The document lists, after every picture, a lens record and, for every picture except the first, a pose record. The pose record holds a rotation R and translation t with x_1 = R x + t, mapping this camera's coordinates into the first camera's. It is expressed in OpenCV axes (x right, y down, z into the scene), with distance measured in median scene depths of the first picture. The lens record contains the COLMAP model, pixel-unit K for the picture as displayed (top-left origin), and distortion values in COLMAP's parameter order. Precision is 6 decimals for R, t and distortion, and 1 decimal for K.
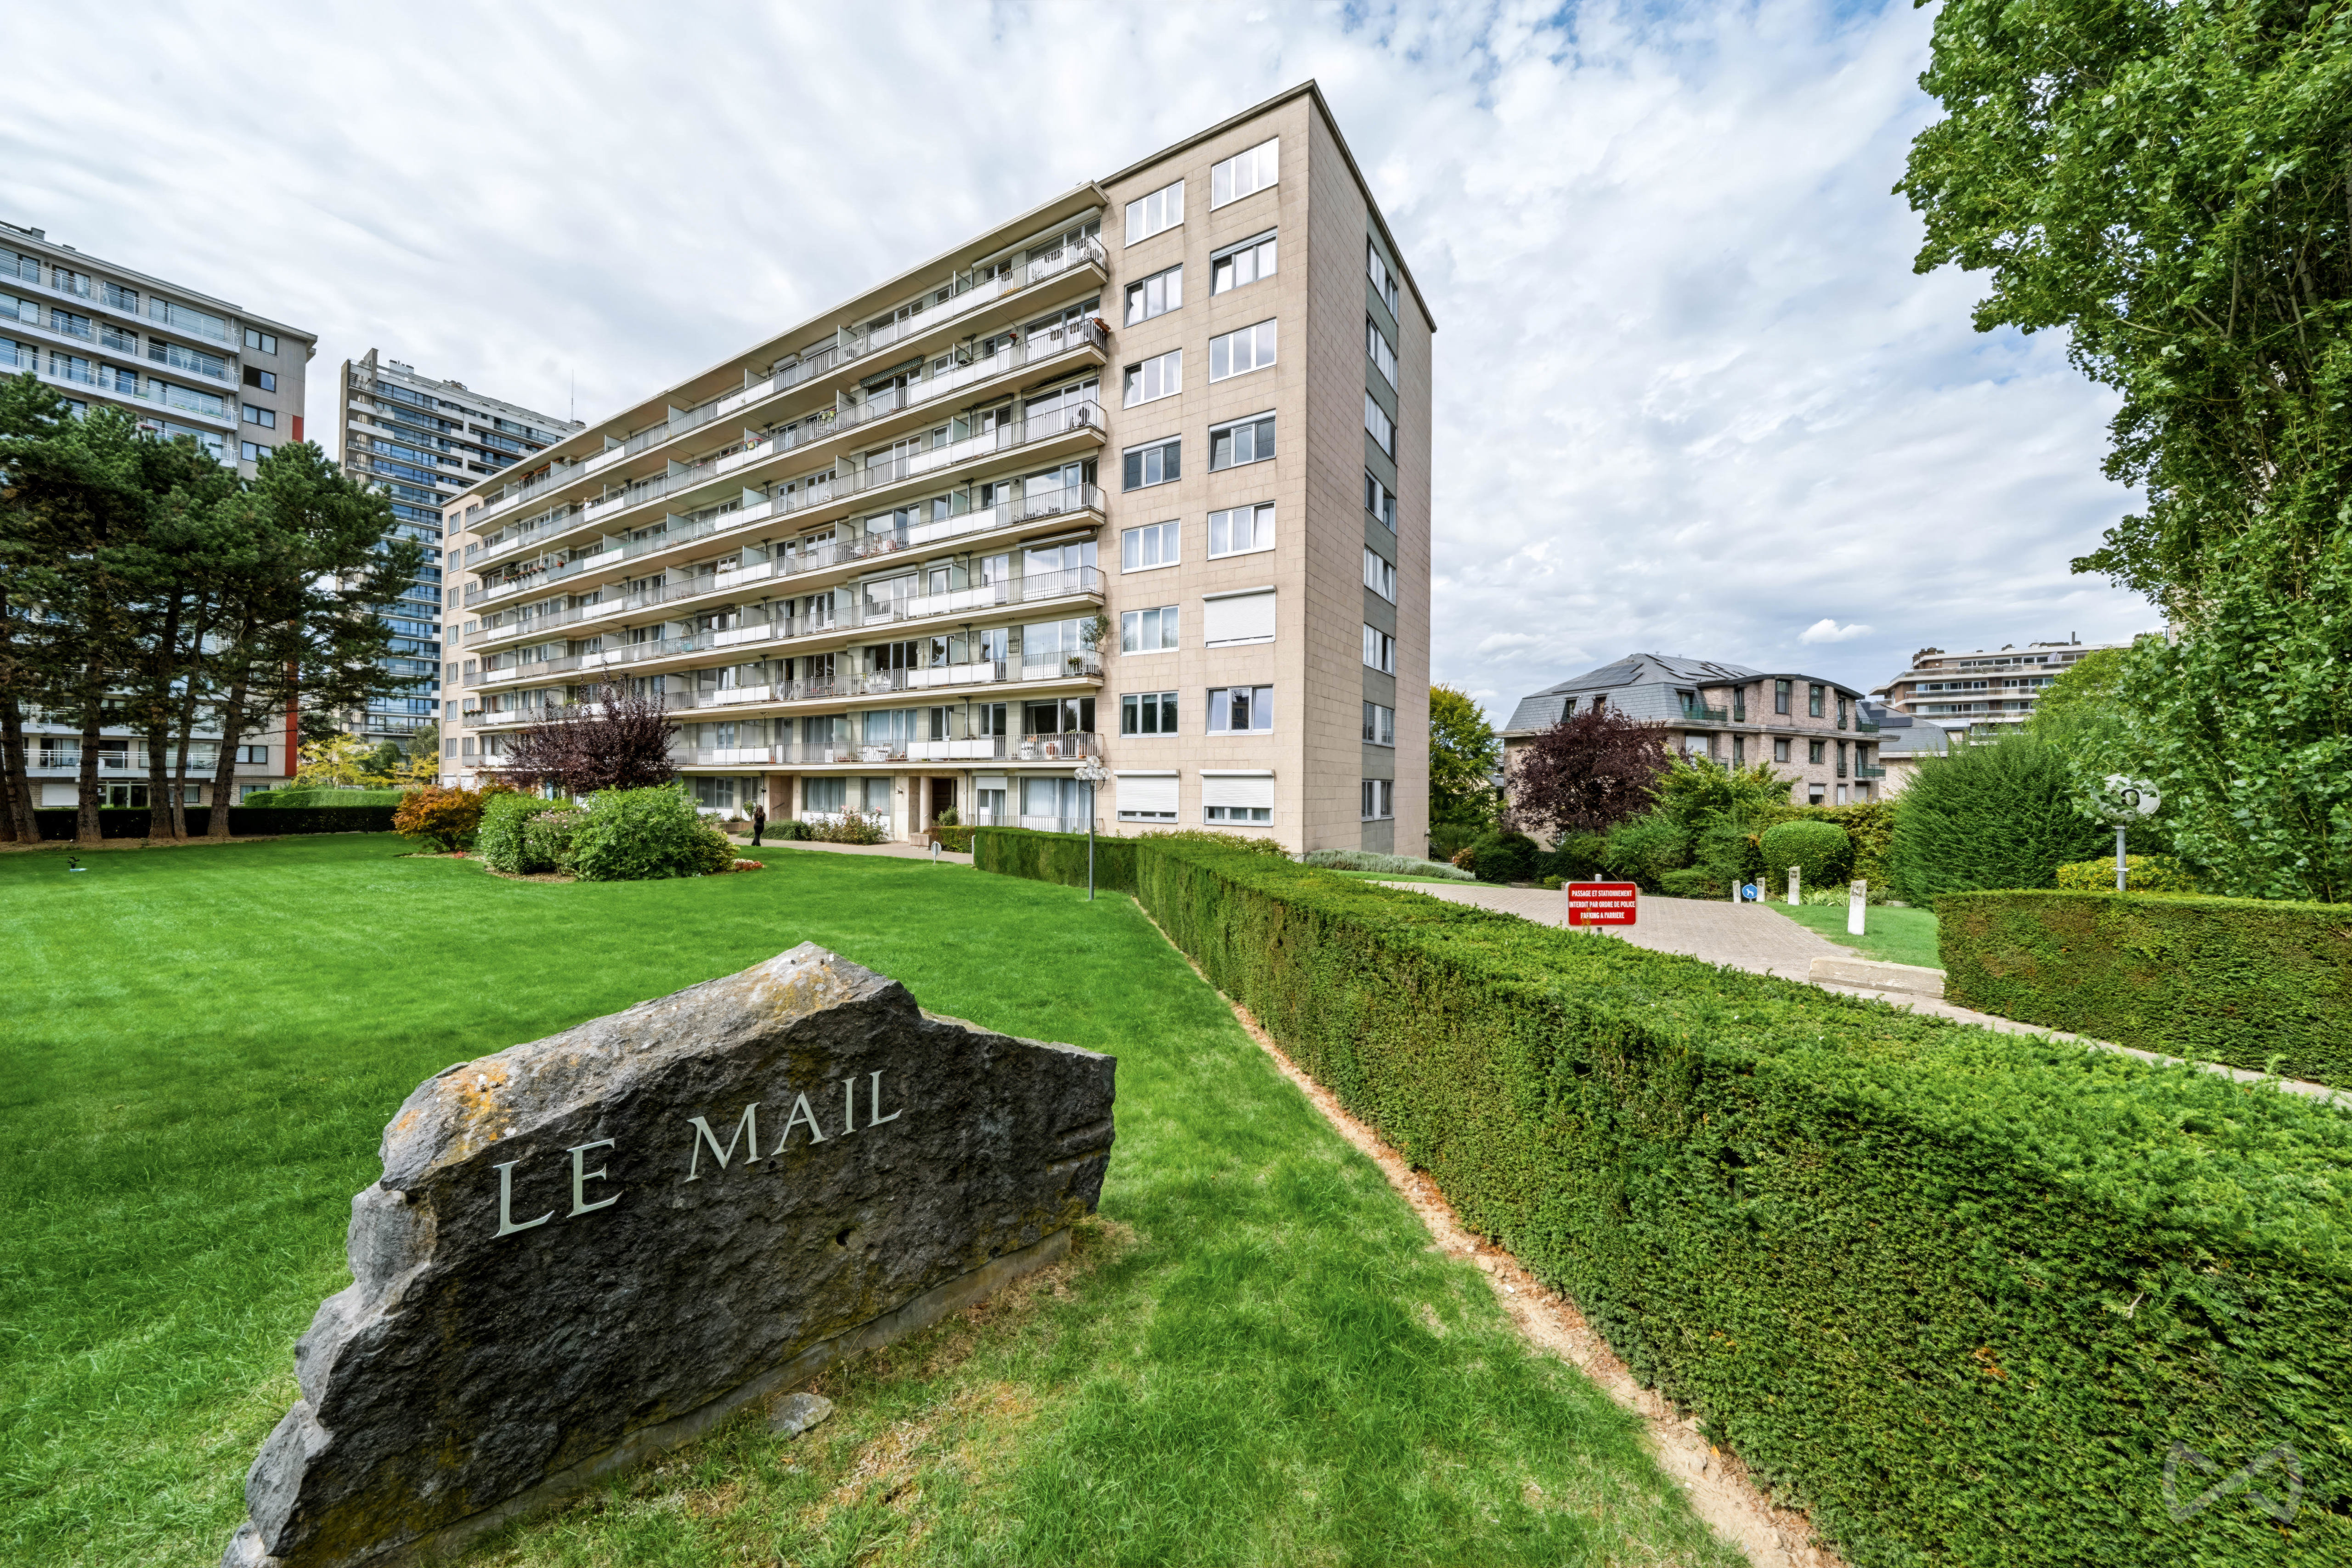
lens RADIAL K [[800.8, 0, 1176.0], [0, 800.8, 784.0], [0, 0, 1]] dist [-0.006418, -0.000025]
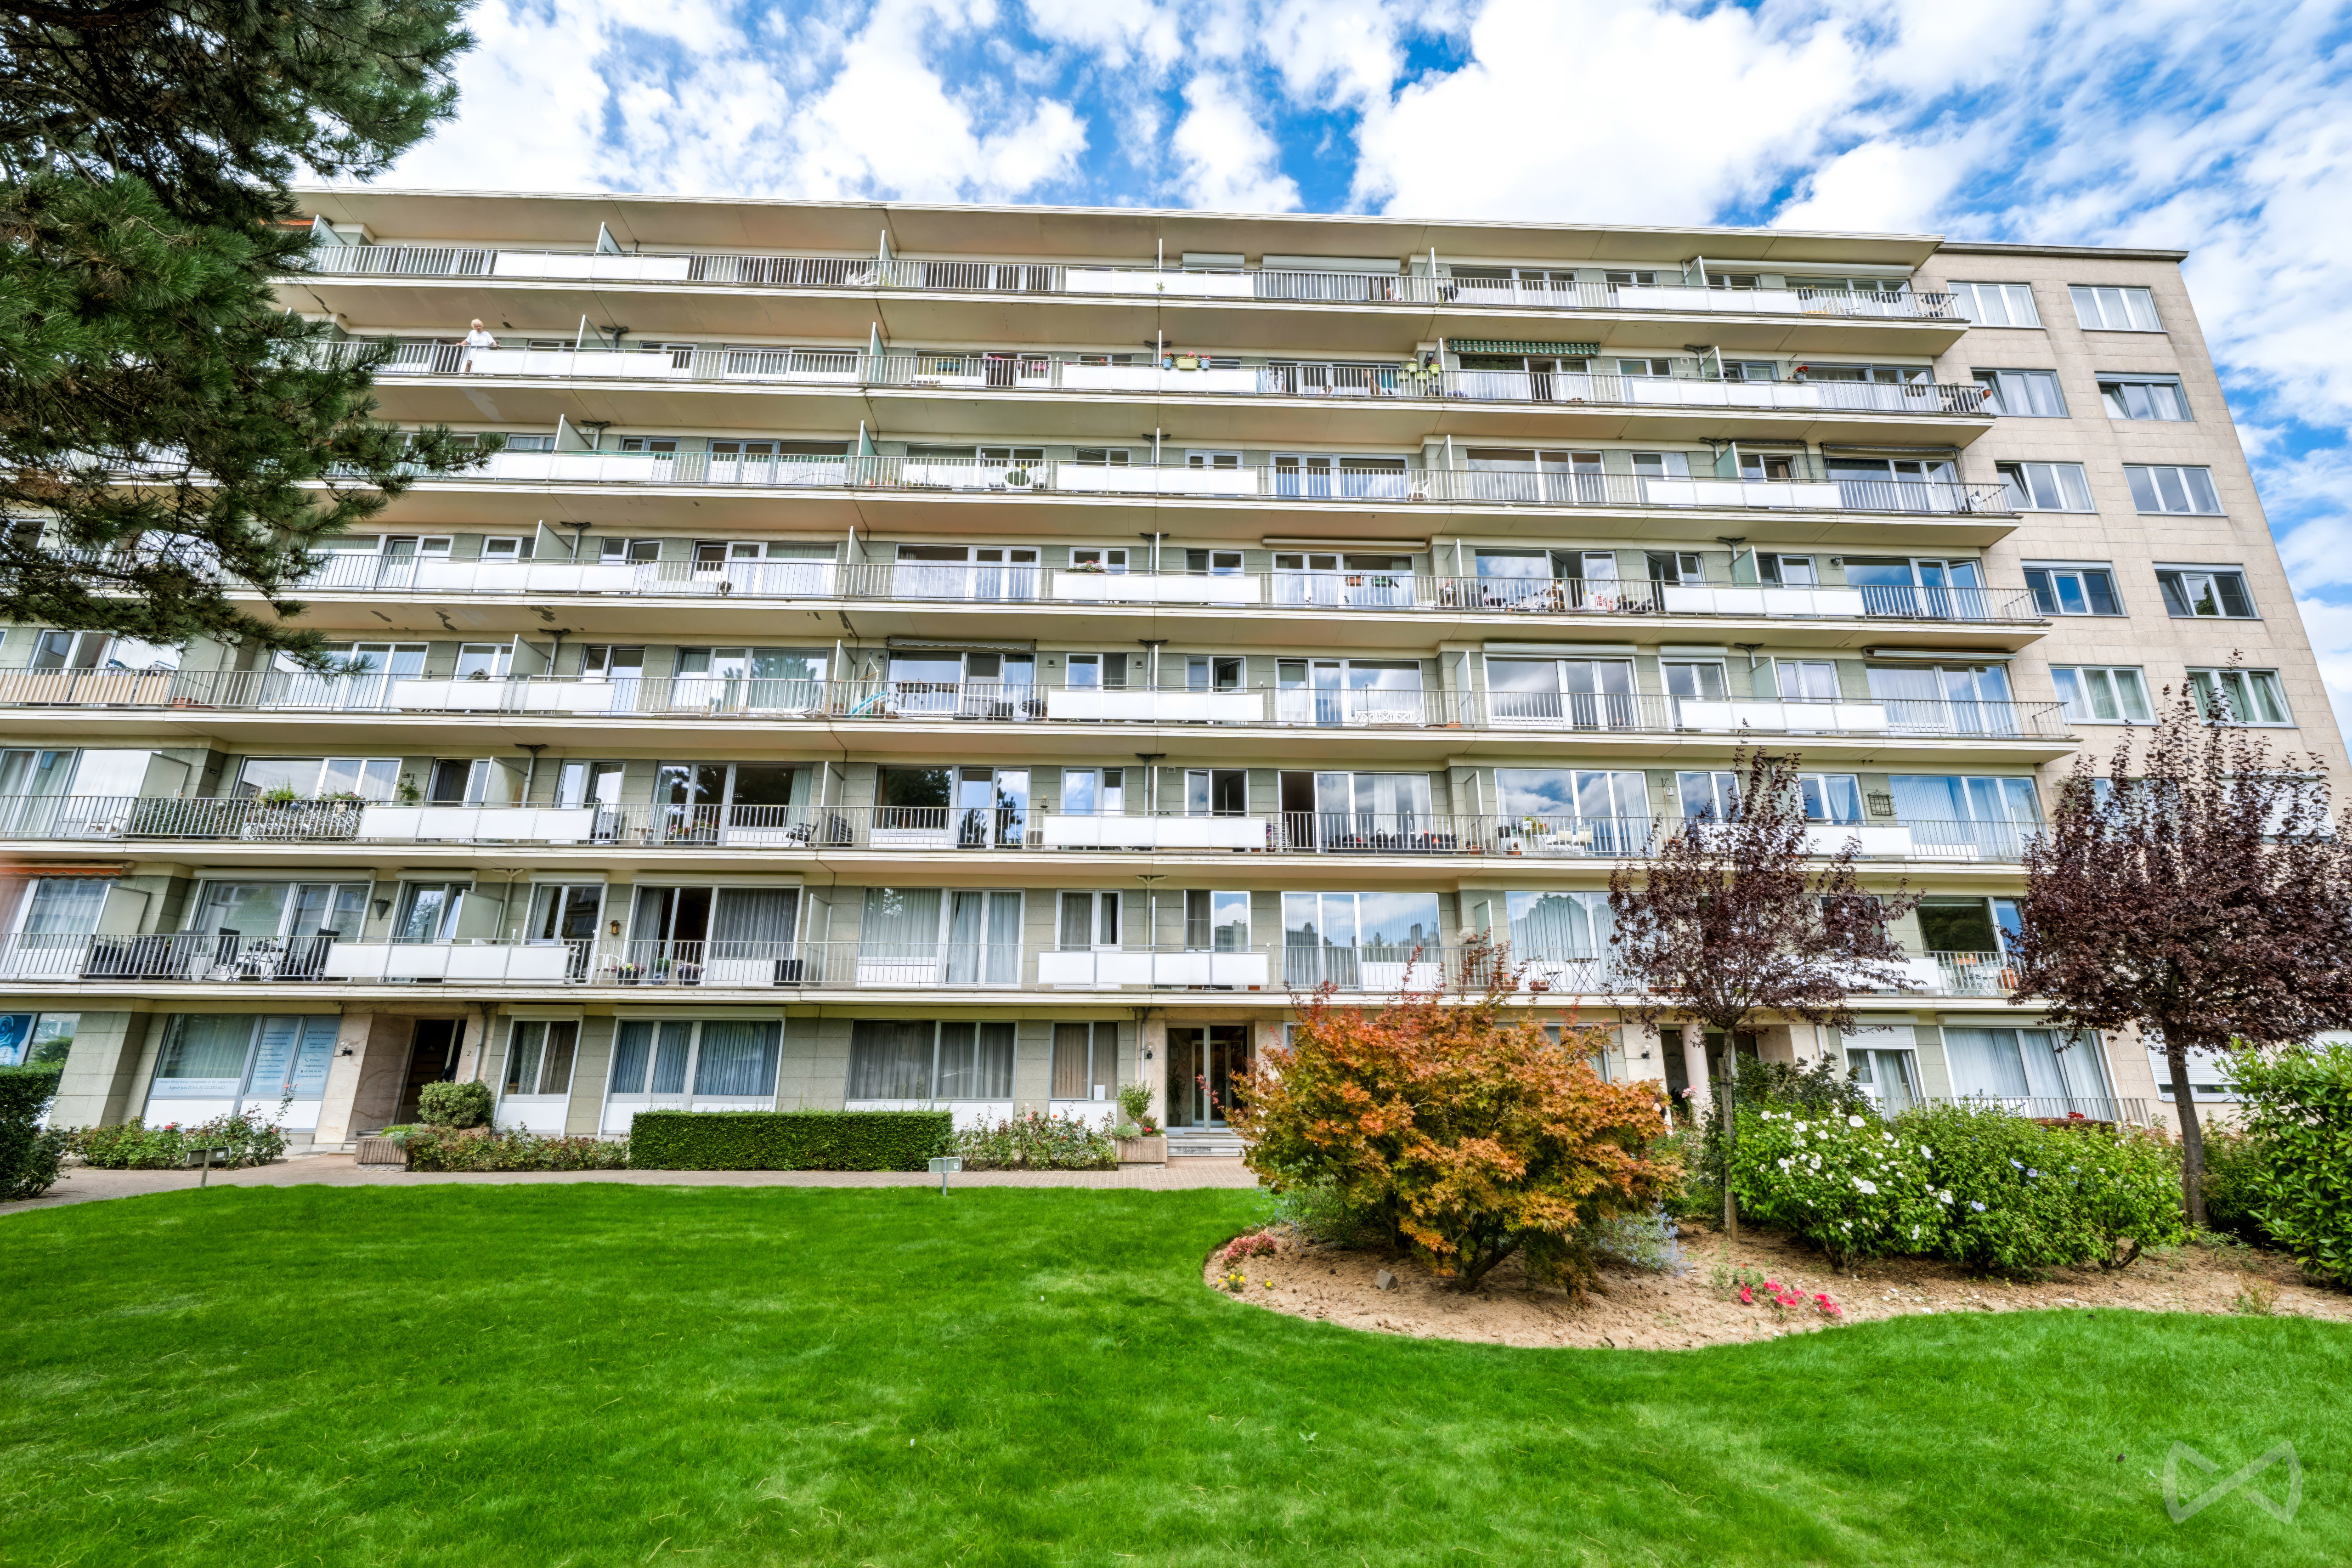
lens RADIAL K [[987.7, 0, 1176.1], [0, 987.7, 722.5], [0, 0, 1]] dist [0.020891, 0.000032]
pose [[0.829995, 0.157543, 0.535060, -0.940262], [-0.000839, 0.959633, -0.281253, -0.013603], [-0.557771, 0.232990, 0.796623, 0.589501]]
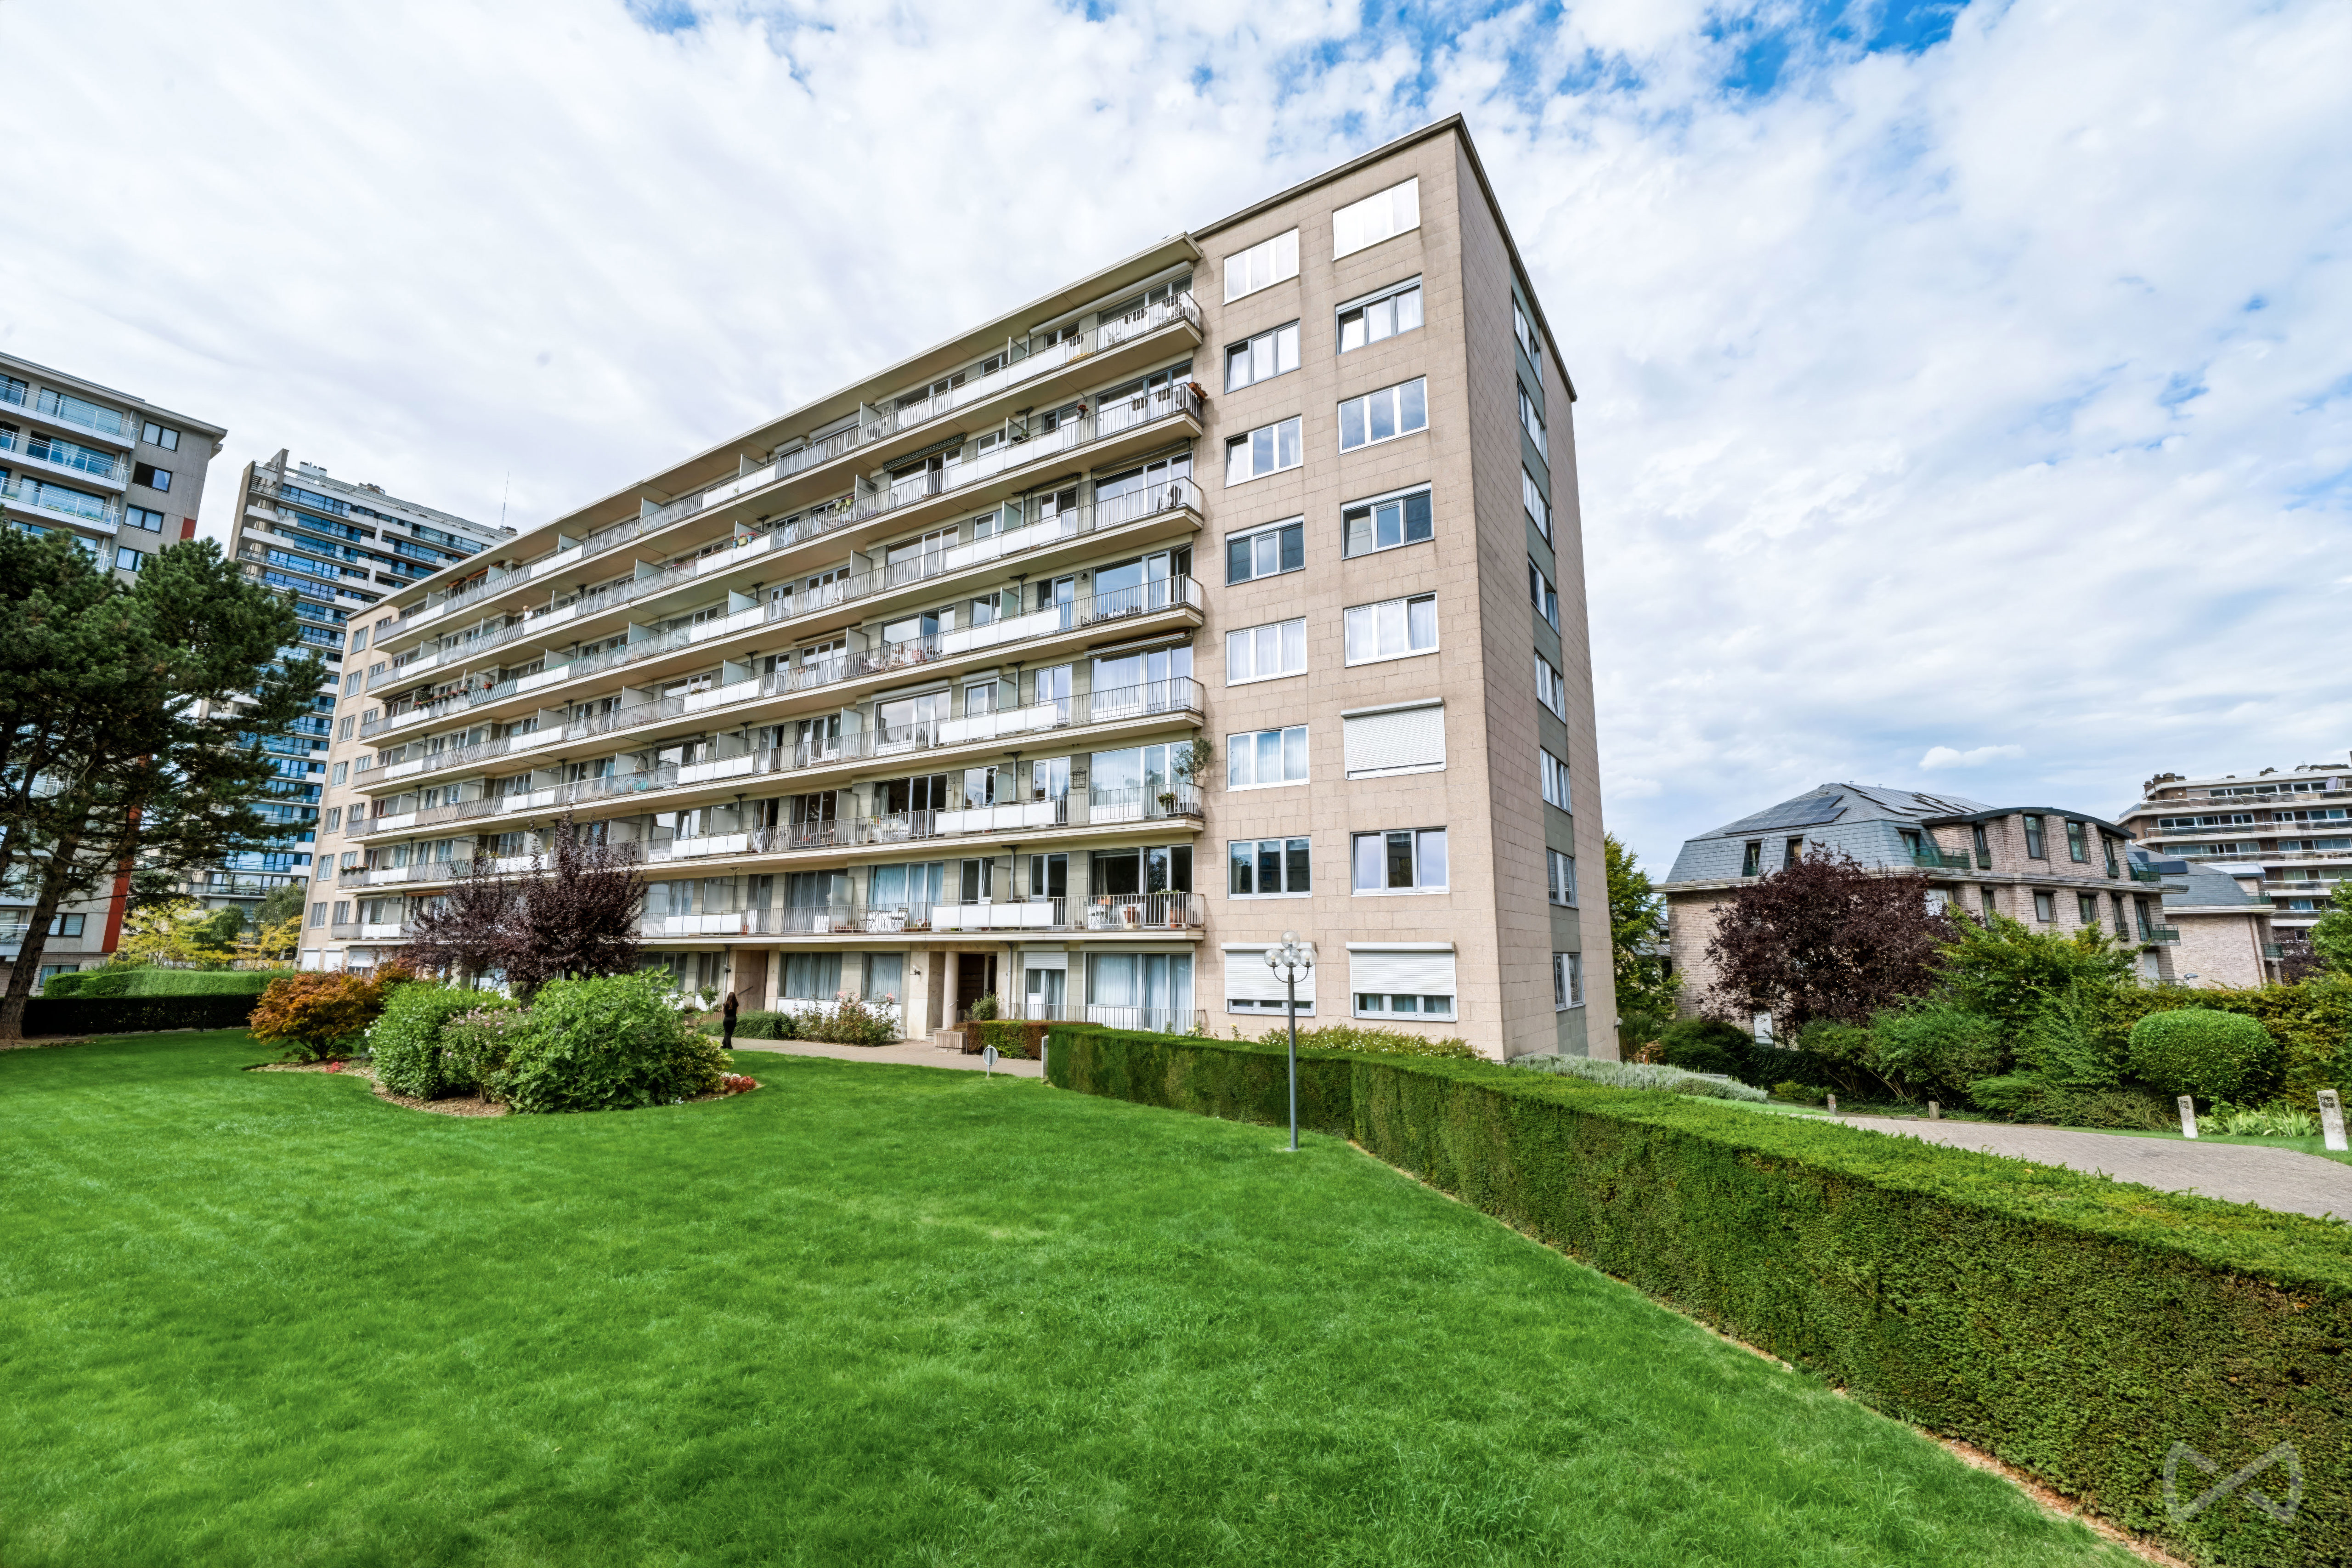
lens RADIAL K [[985.8, 0, 1176.0], [0, 985.8, 784.0], [0, 0, 1]] dist [-0.001386, -0.000032]
pose [[0.999850, -0.008865, -0.014858, -0.083228], [0.006253, 0.985860, -0.167457, -0.007867], [0.016132, 0.167339, 0.985767, 0.059592]]
